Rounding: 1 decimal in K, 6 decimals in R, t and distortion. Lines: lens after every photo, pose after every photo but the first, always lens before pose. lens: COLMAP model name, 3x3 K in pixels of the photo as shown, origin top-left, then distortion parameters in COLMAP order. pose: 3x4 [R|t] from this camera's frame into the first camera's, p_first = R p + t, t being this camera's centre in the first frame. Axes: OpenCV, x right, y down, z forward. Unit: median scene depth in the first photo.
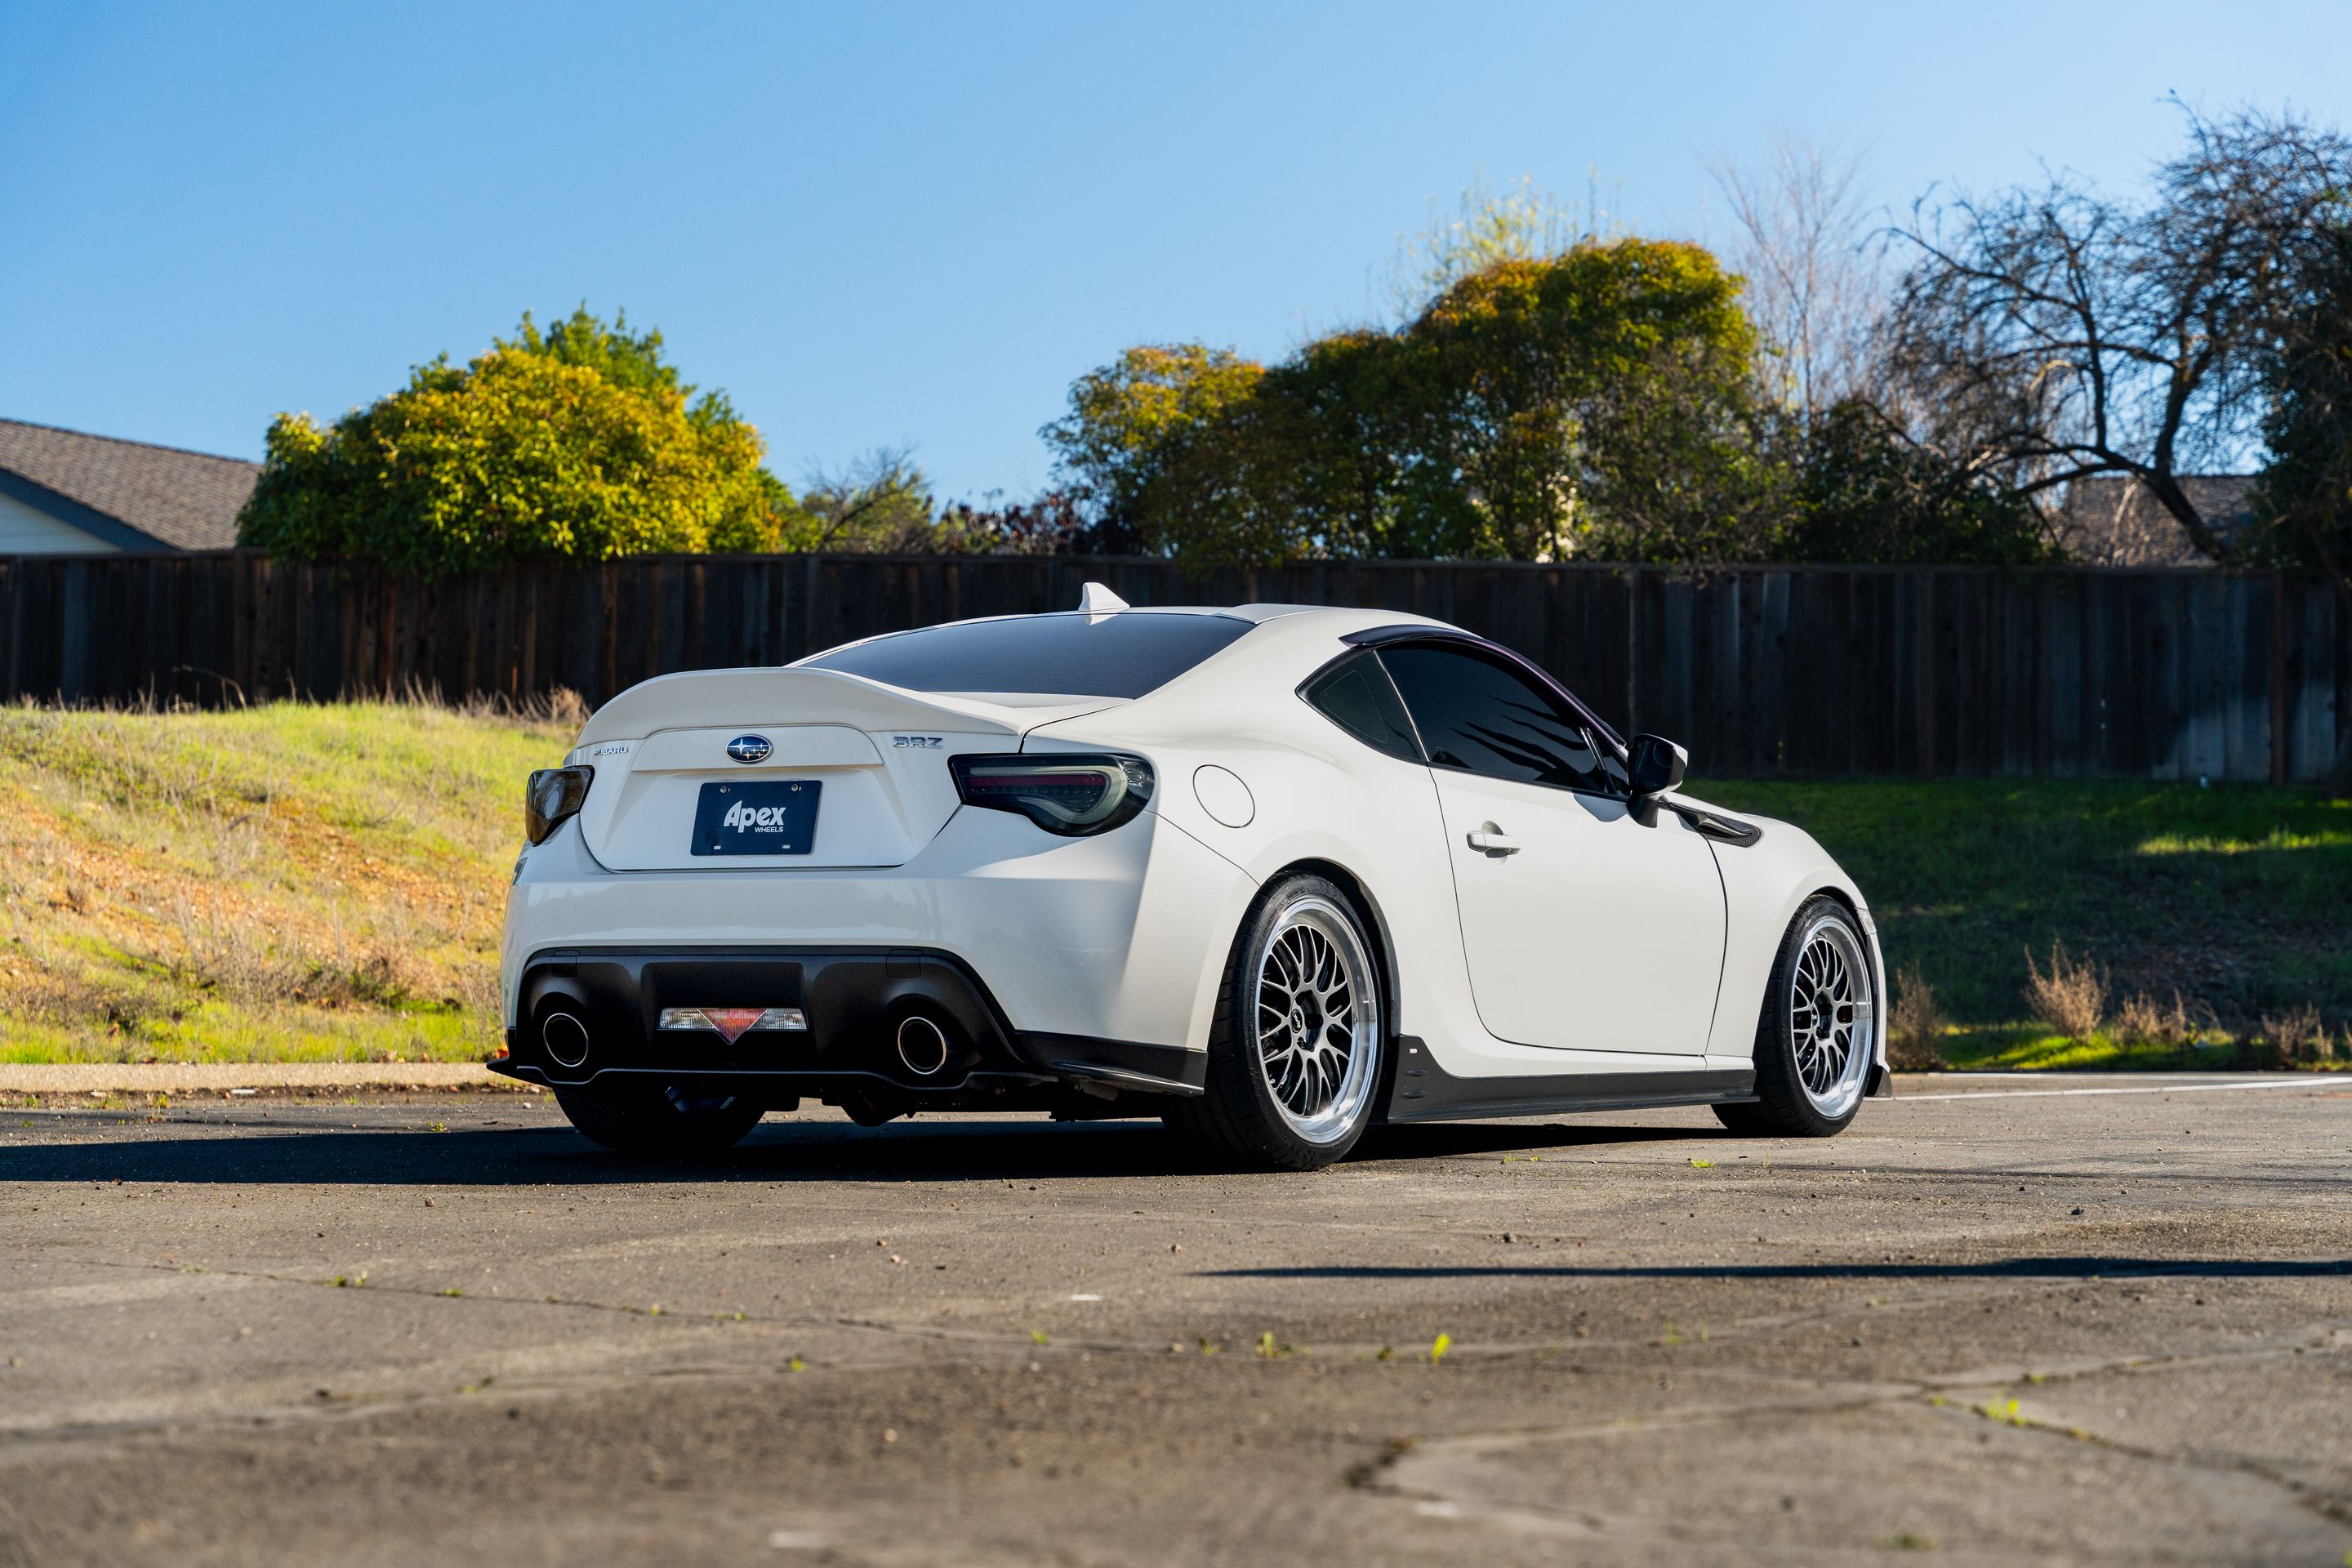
lens RADIAL K [[4690.3, 0, 1176.0], [0, 4690.3, 784.0], [0, 0, 1]] dist [0.014283, 0.117528]
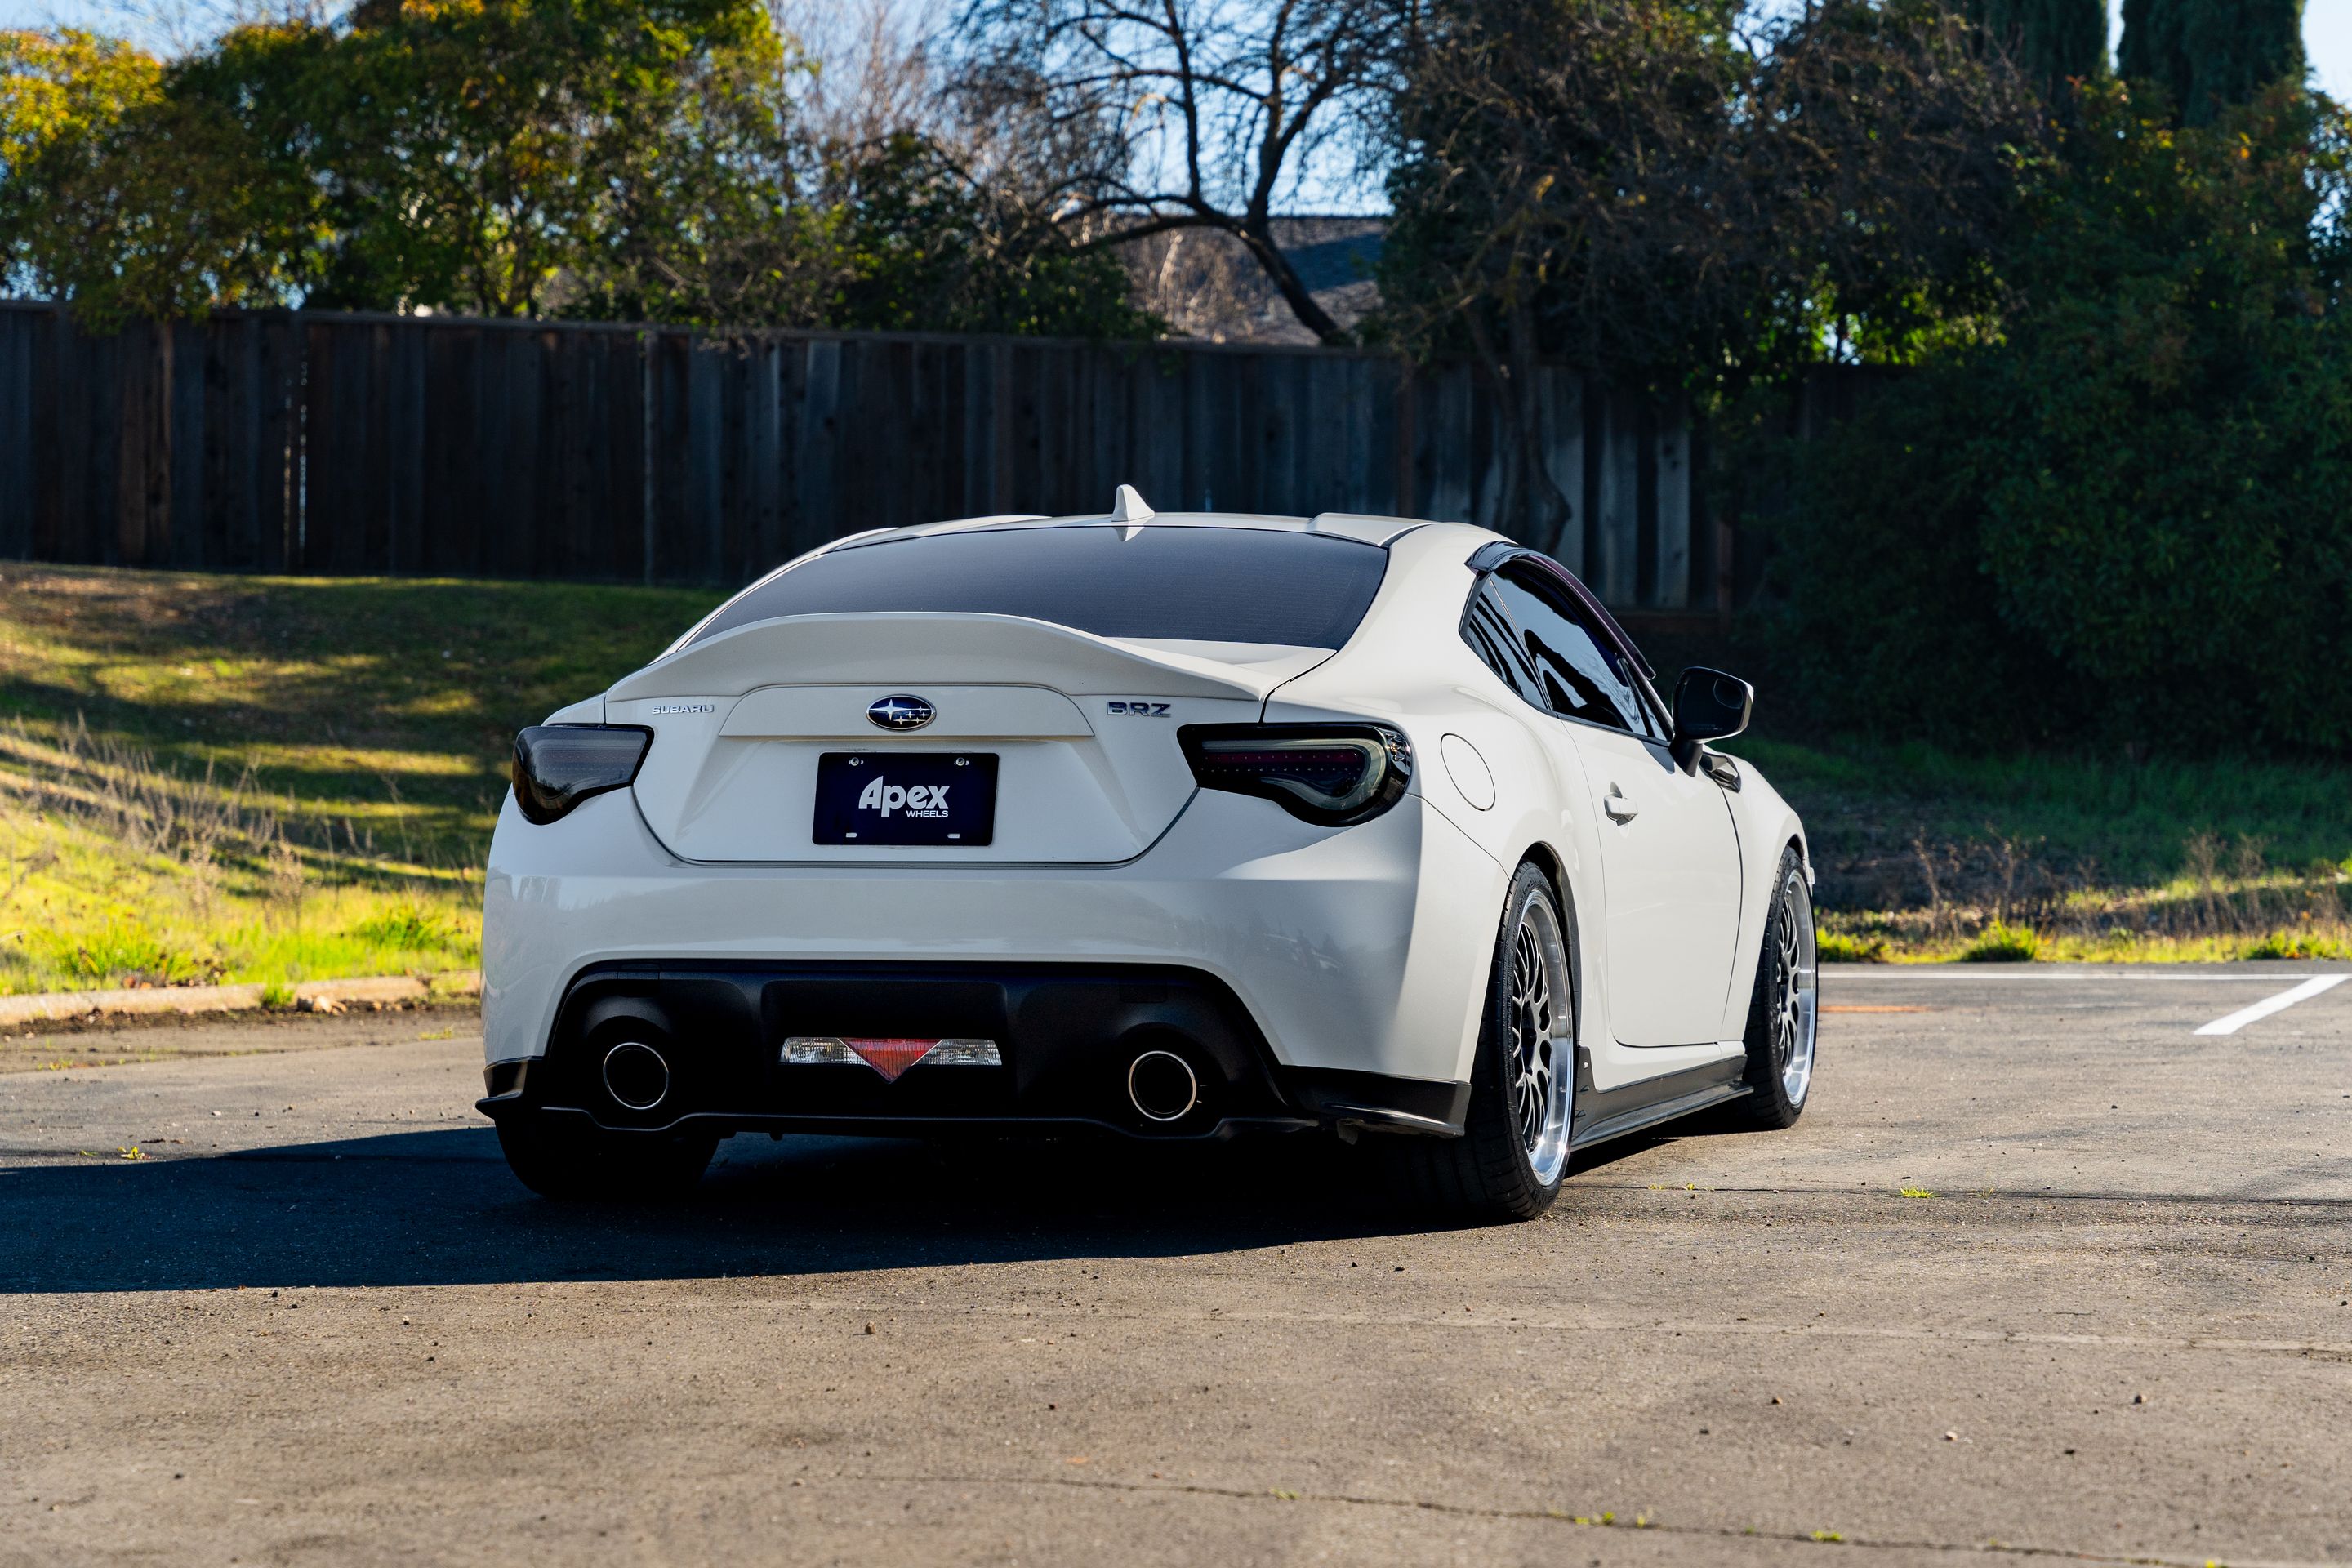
lens RADIAL K [[5728.4, 0, 1176.0], [0, 5728.4, 784.0], [0, 0, 1]] dist [0.041827, 0.017872]
pose [[0.947304, -0.003219, 0.320320, -0.351502], [-0.012746, 0.998779, 0.047729, -0.041519], [-0.320082, -0.049297, 0.946106, 0.064363]]
